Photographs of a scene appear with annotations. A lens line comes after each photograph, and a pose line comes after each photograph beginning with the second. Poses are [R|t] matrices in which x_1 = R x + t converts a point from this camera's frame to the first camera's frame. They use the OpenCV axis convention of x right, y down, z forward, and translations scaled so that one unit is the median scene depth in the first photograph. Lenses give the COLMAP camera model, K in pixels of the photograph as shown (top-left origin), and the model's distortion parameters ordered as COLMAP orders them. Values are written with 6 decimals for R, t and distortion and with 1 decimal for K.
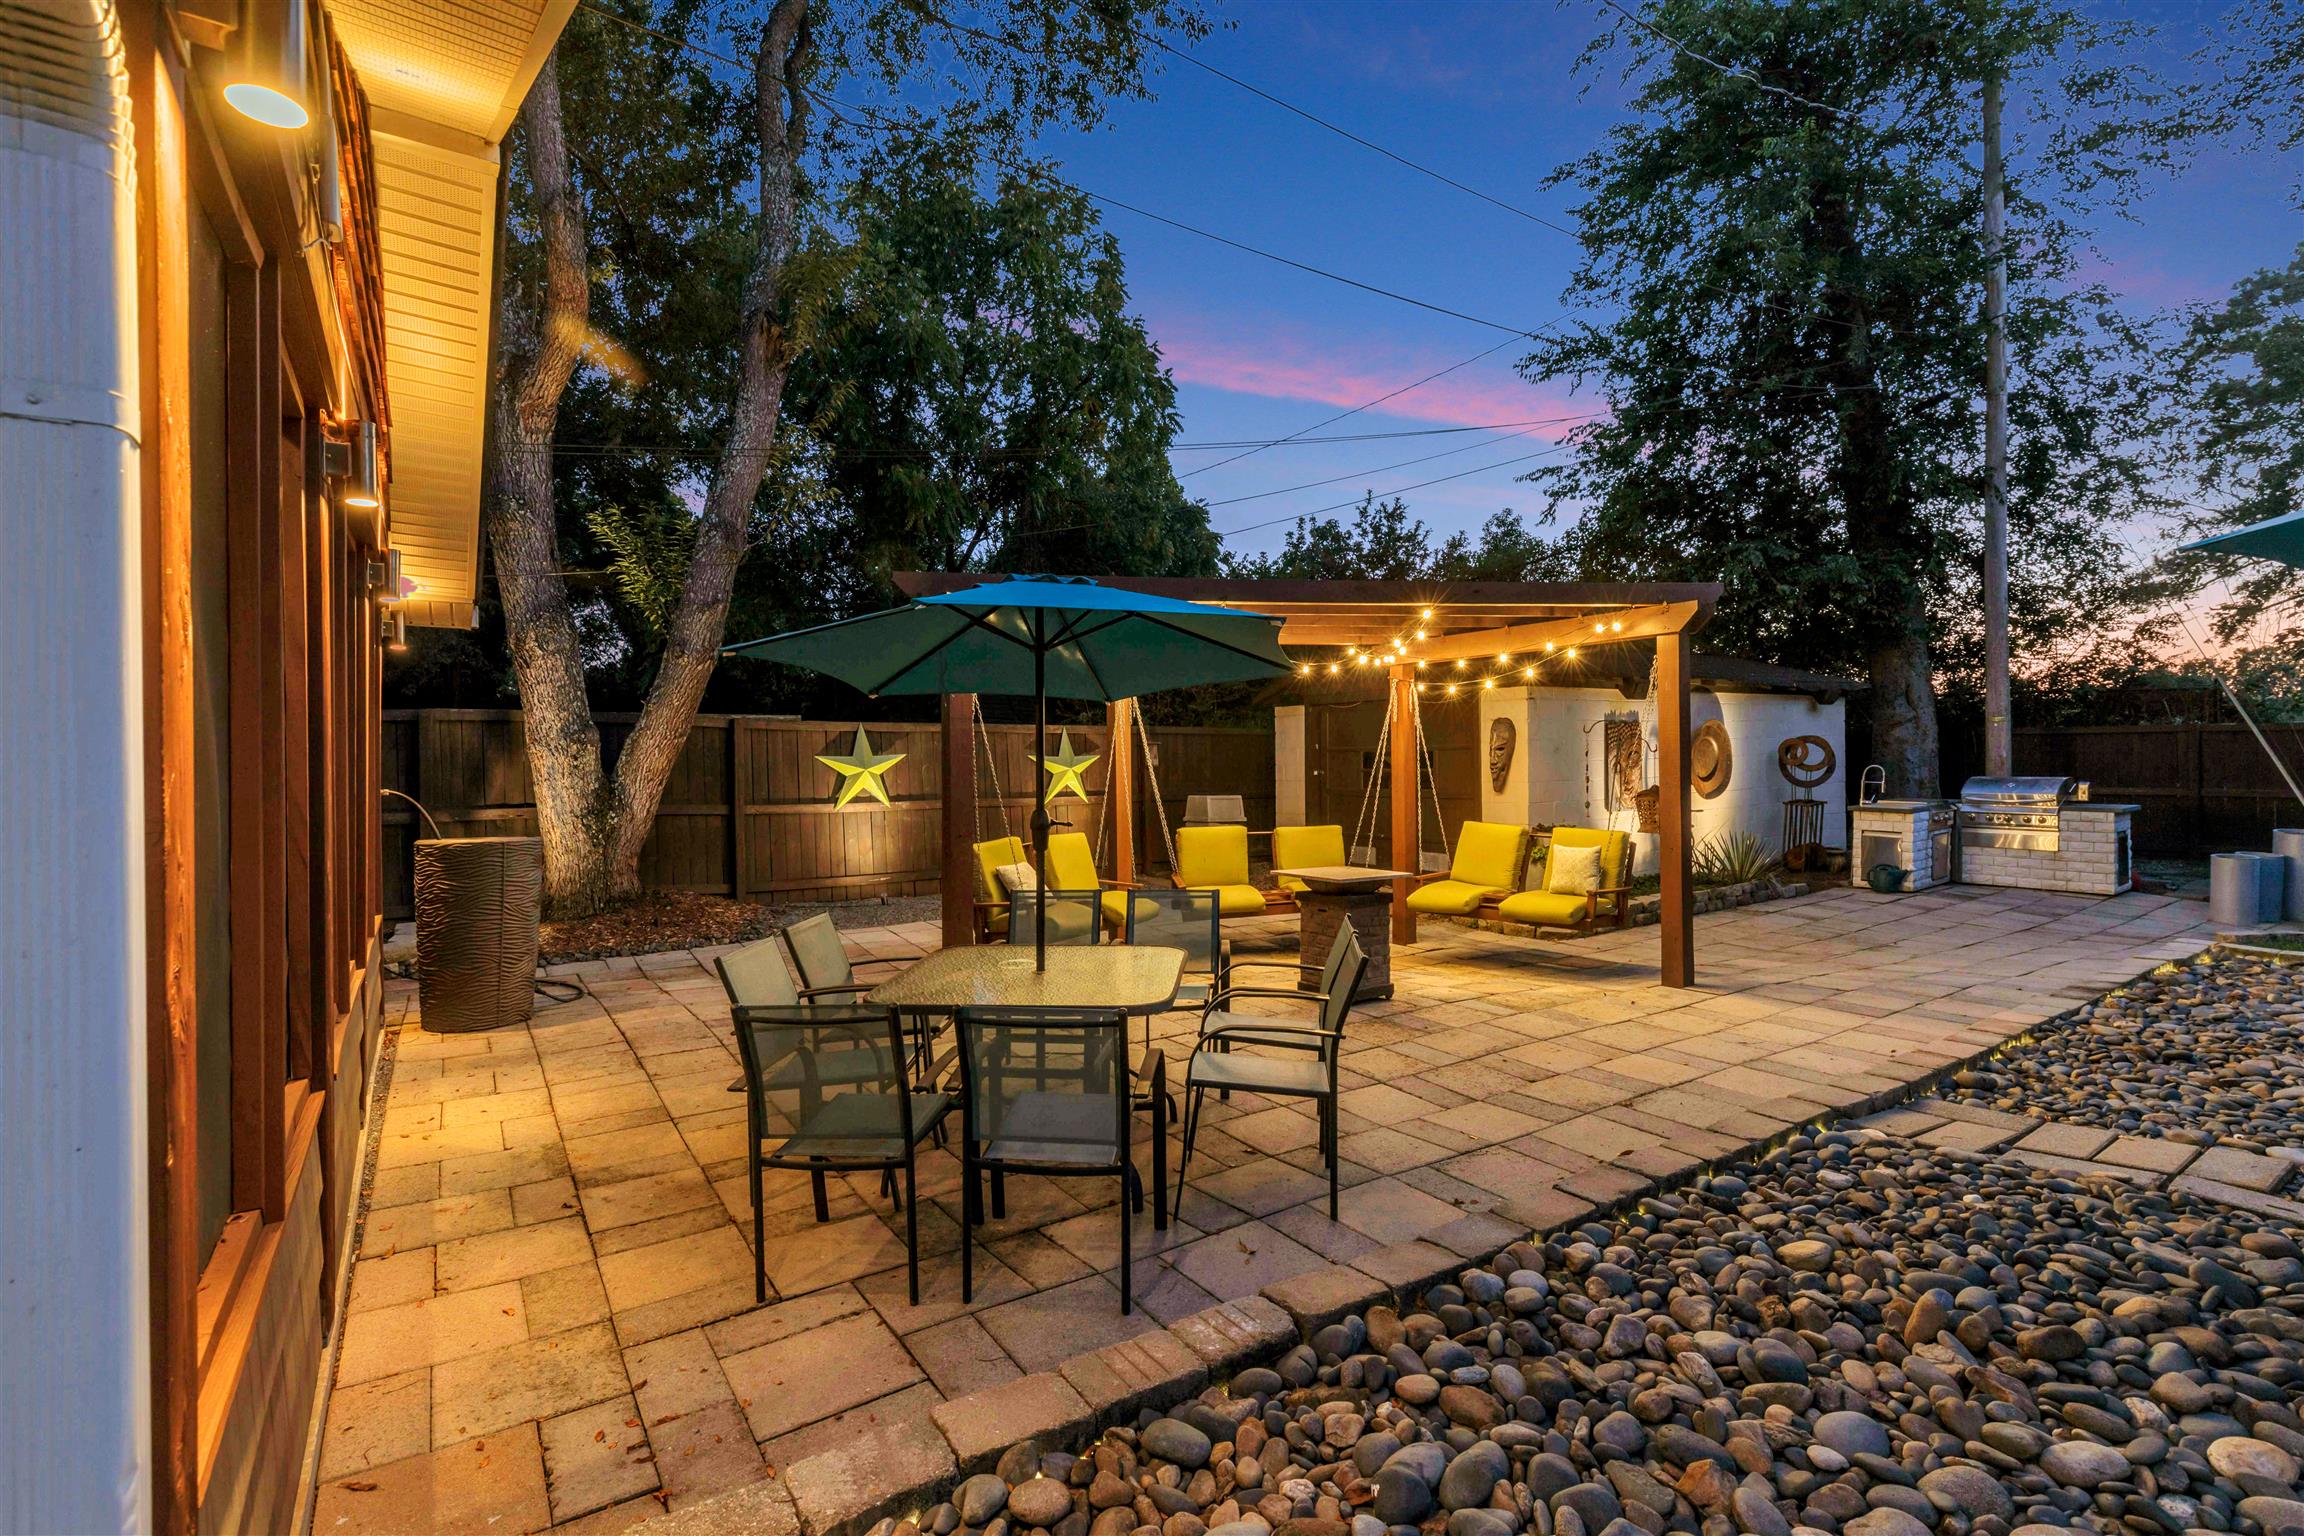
lens RADIAL K [[1032.6, 0, 1158.3], [0, 1032.6, 766.7], [0, 0, 1]] dist [0.007508, 0.001412]
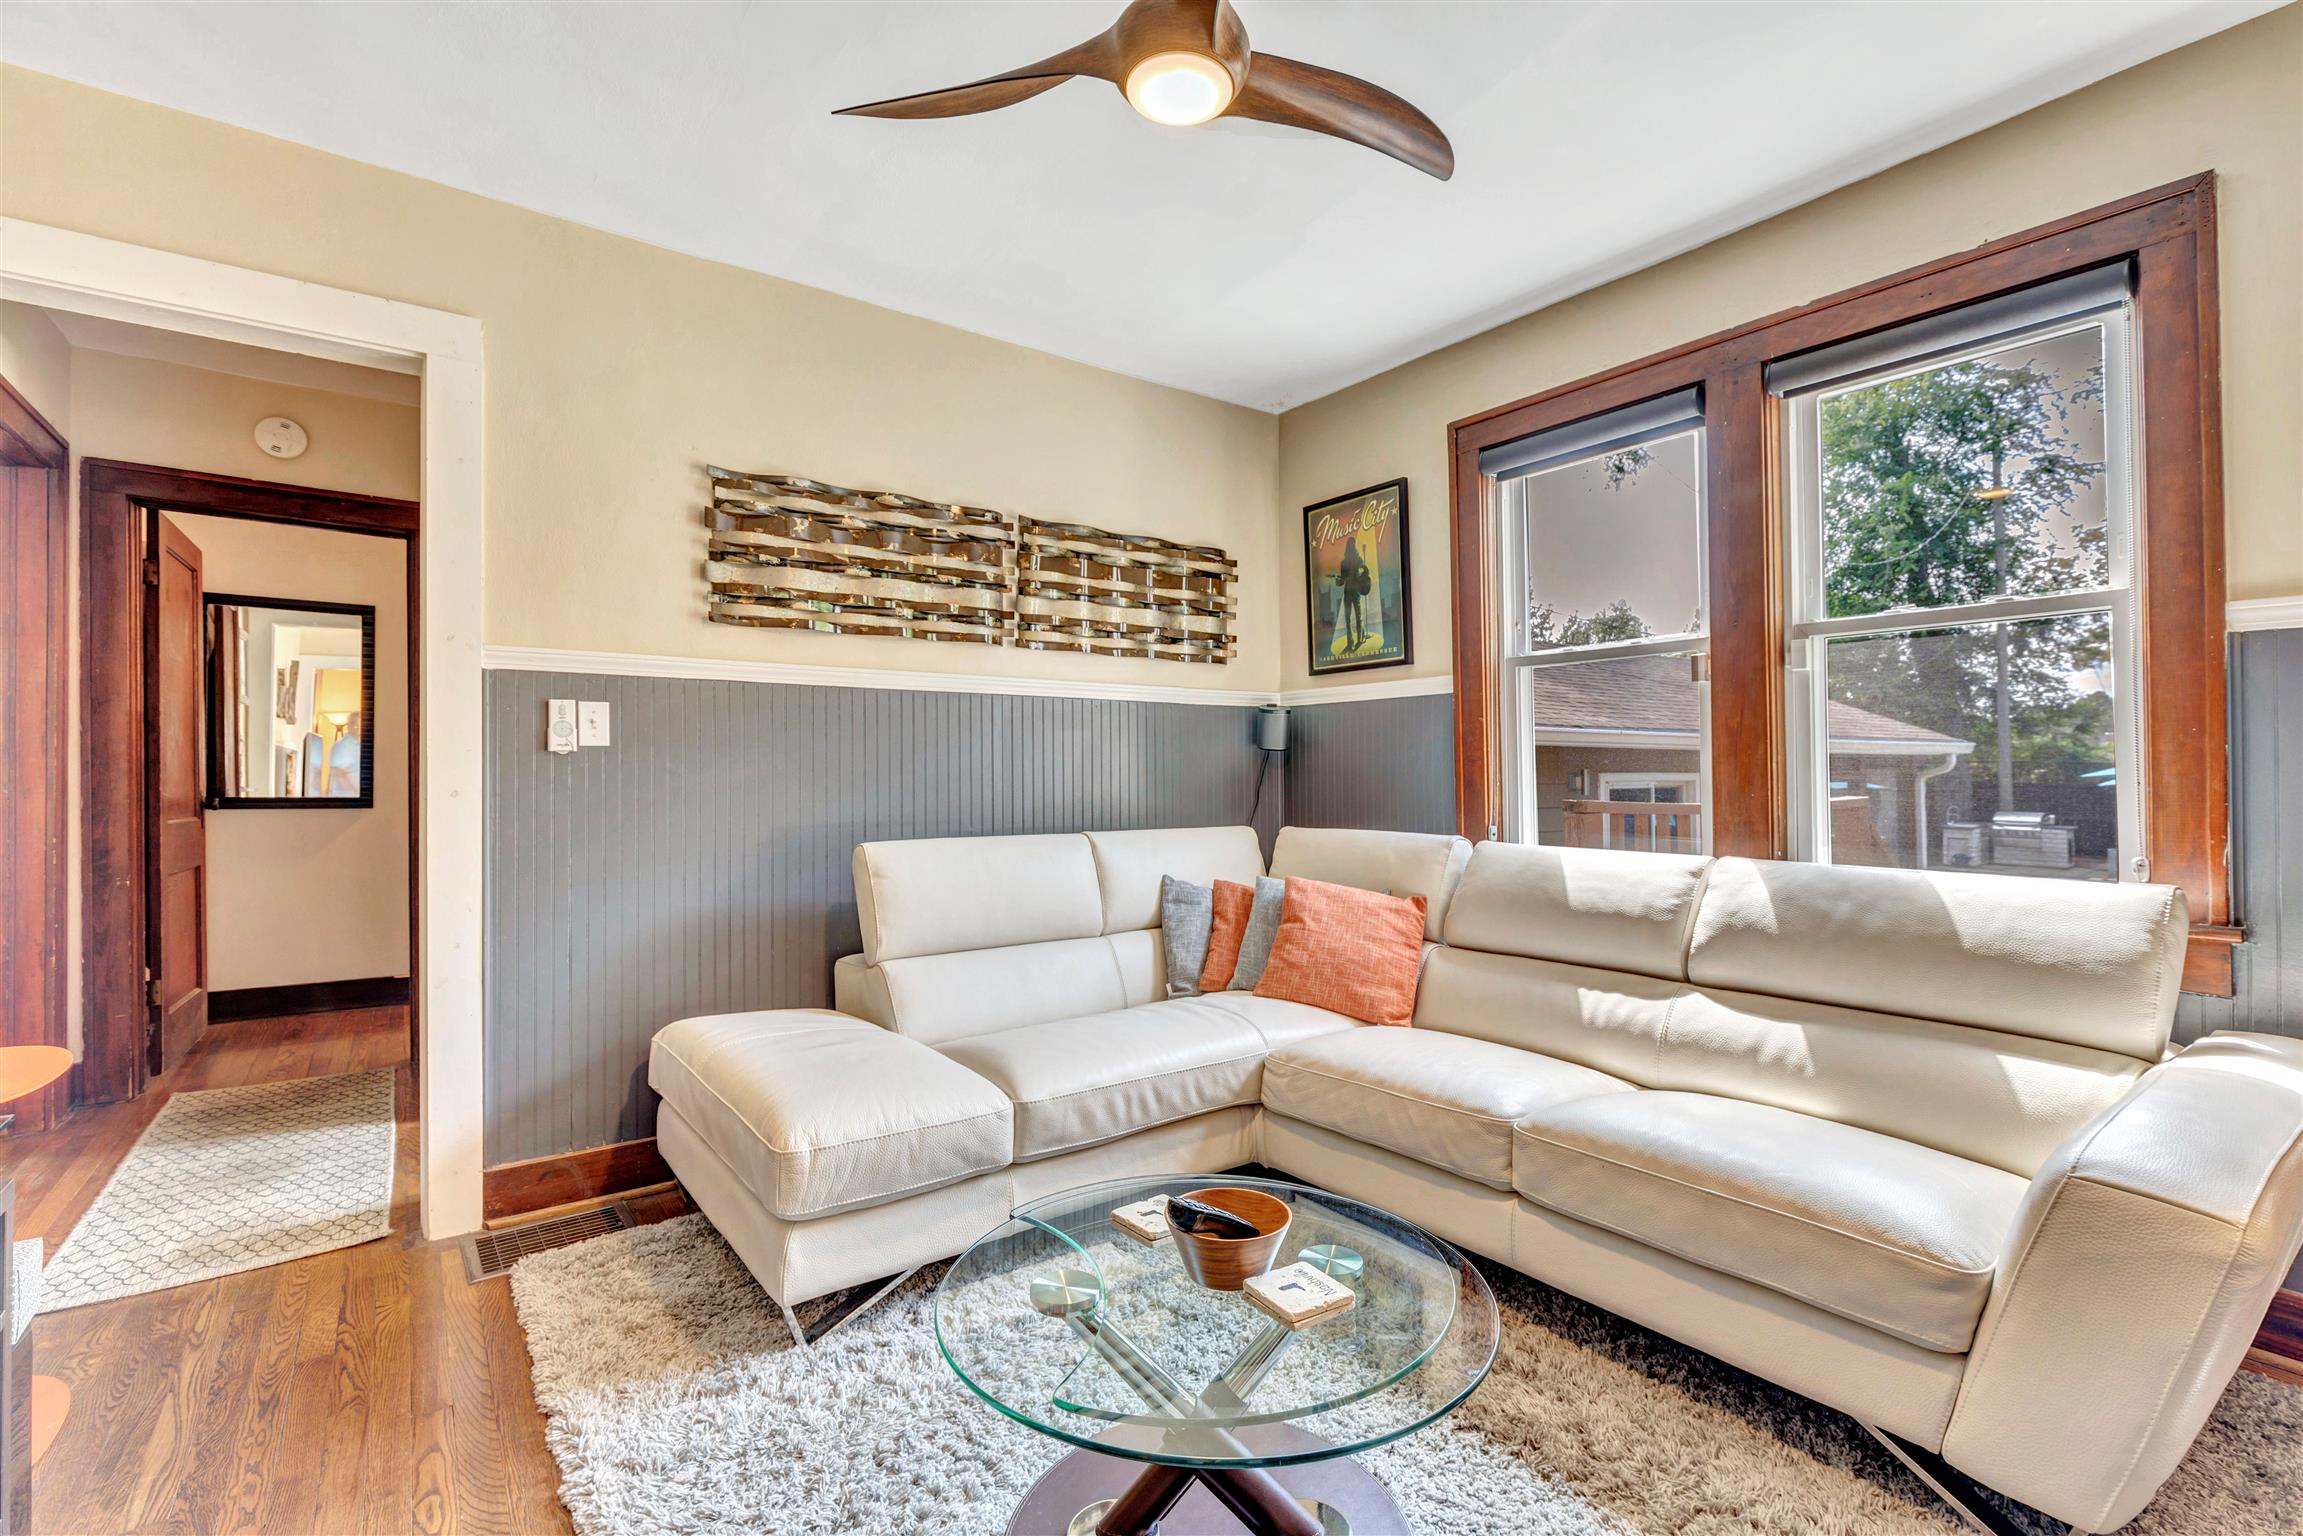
lens RADIAL K [[1032.1, 0, 1161.7], [0, 1032.1, 765.4], [0, 0, 1]] dist [0.007508, 0.001412]
pose [[0.999560, 0.000944, 0.029655, -0.648501], [-0.000427, 0.999848, -0.017444, -0.032261], [-0.029667, 0.017423, 0.999408, -0.699319]]
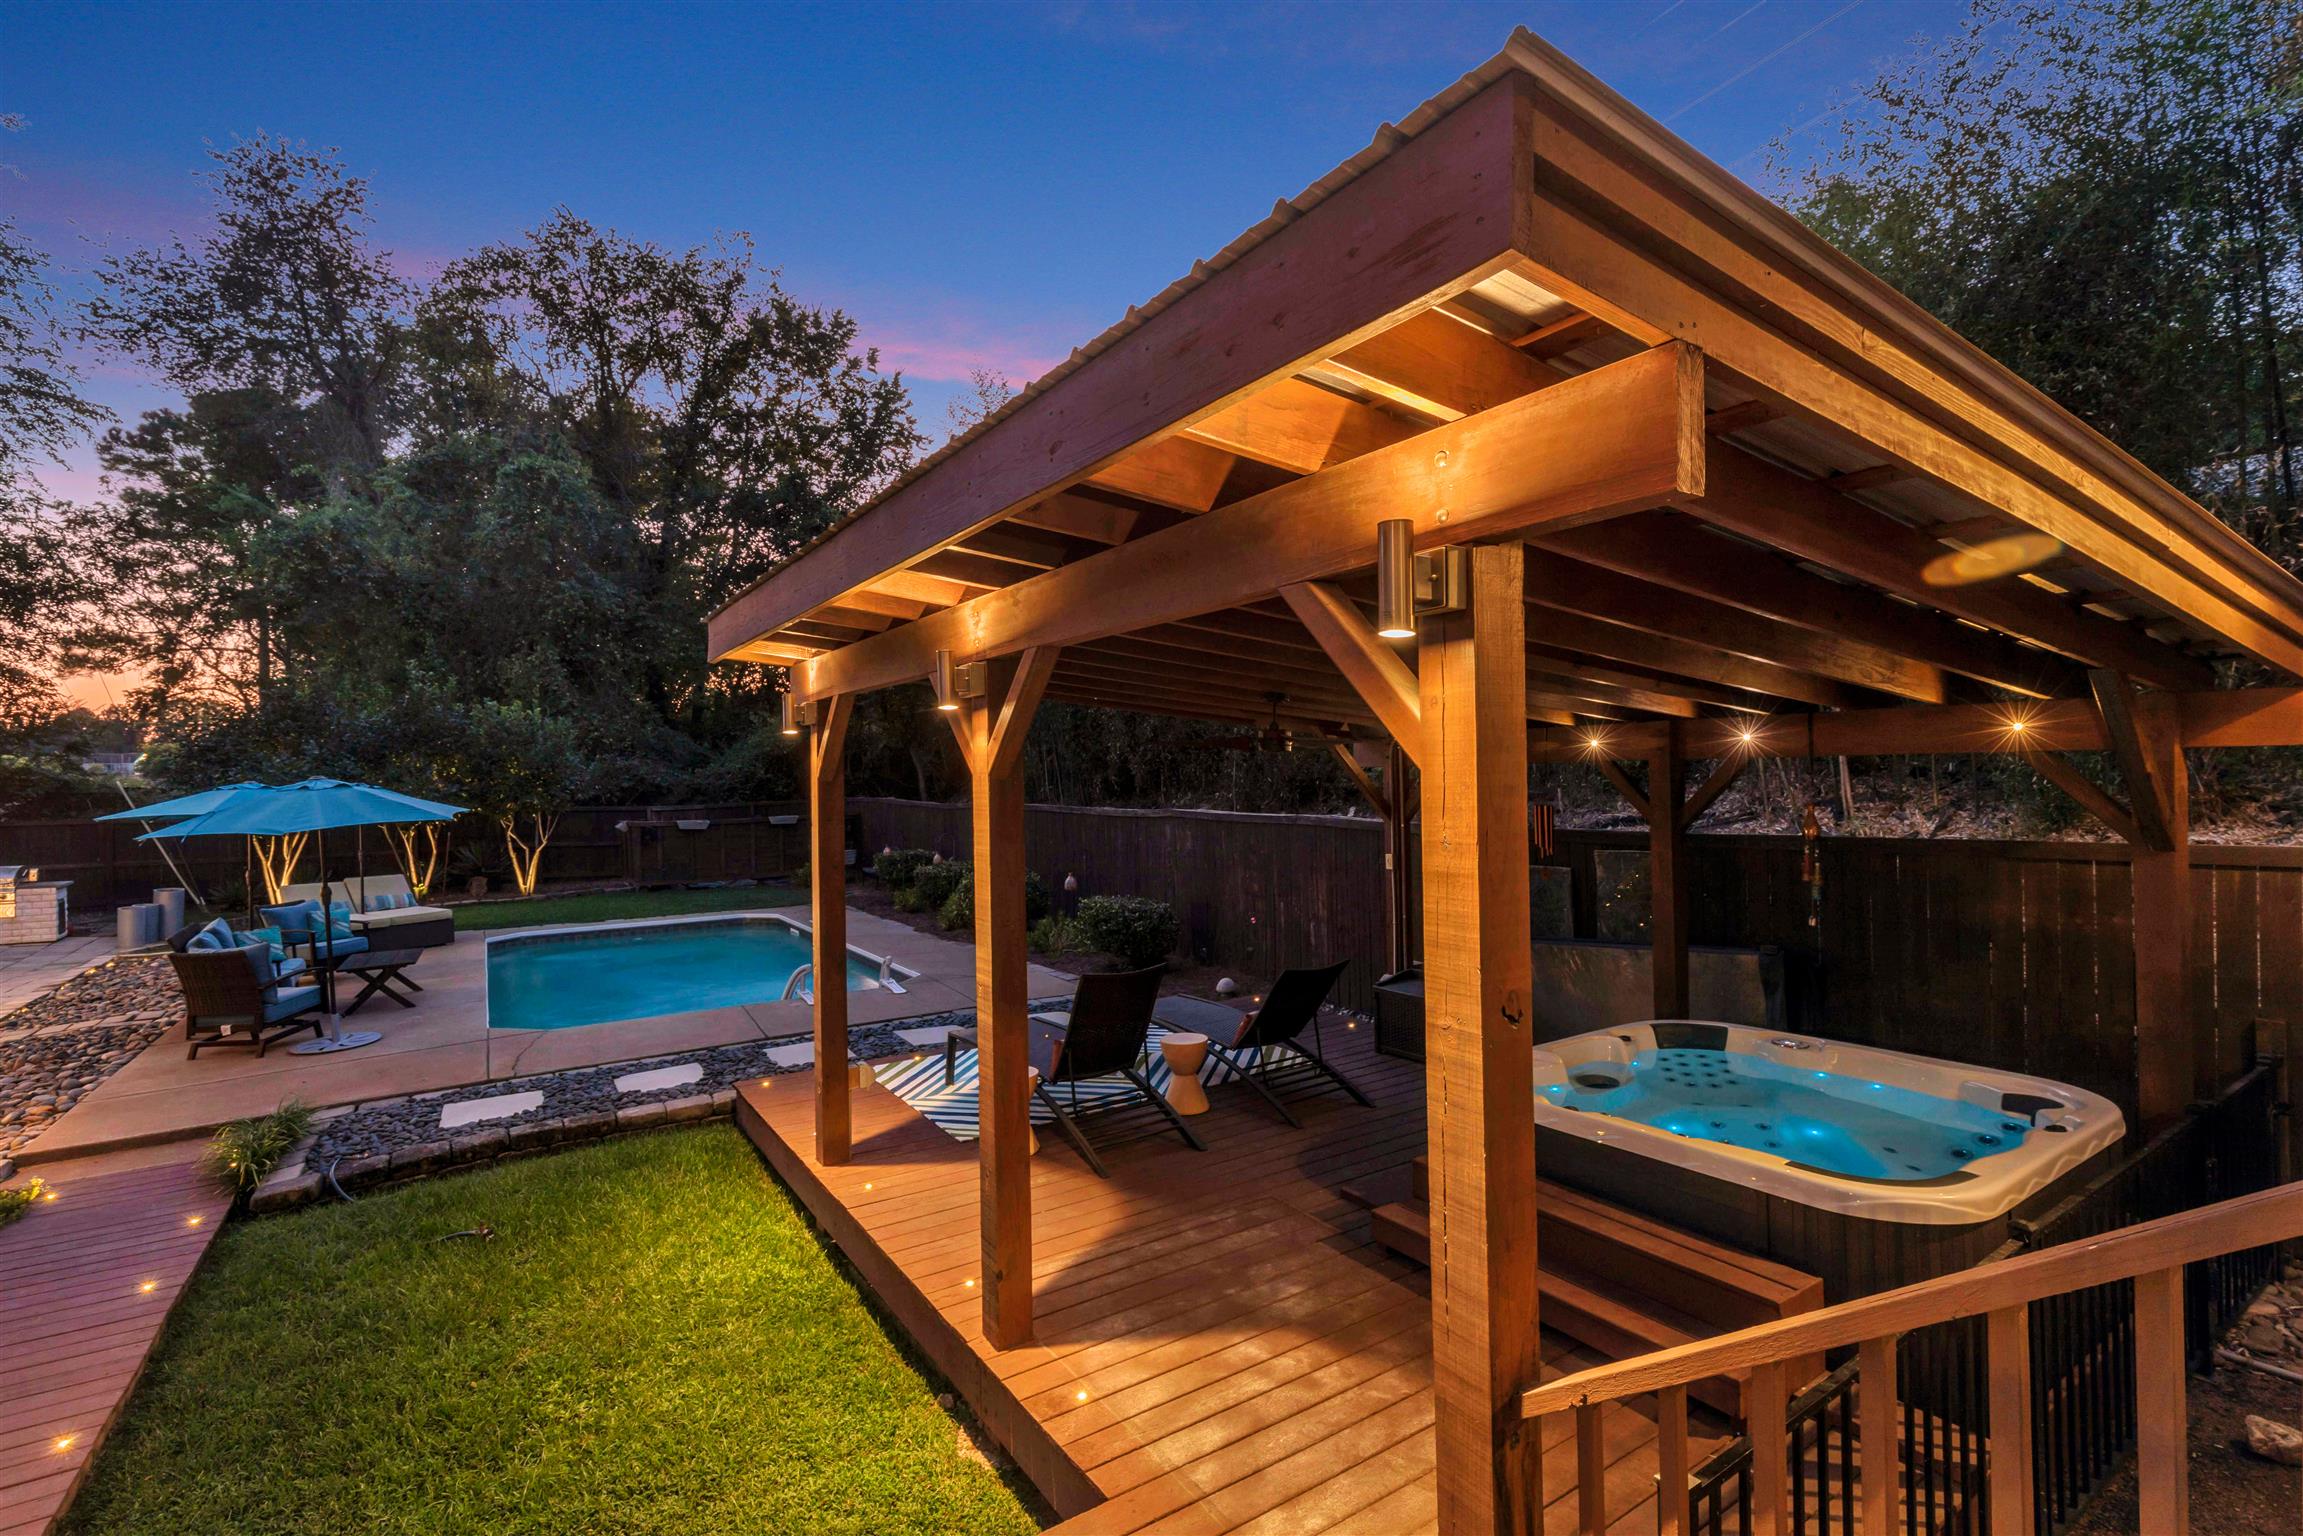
lens RADIAL K [[1032.1, 0, 1157.1], [0, 1032.1, 780.3], [0, 0, 1]] dist [0.007508, 0.001412]
pose [[0.004467, 0.009848, 0.999942, -0.401389], [0.015757, 0.999827, -0.009917, -0.047432], [-0.999866, 0.015800, 0.004311, -0.414732]]
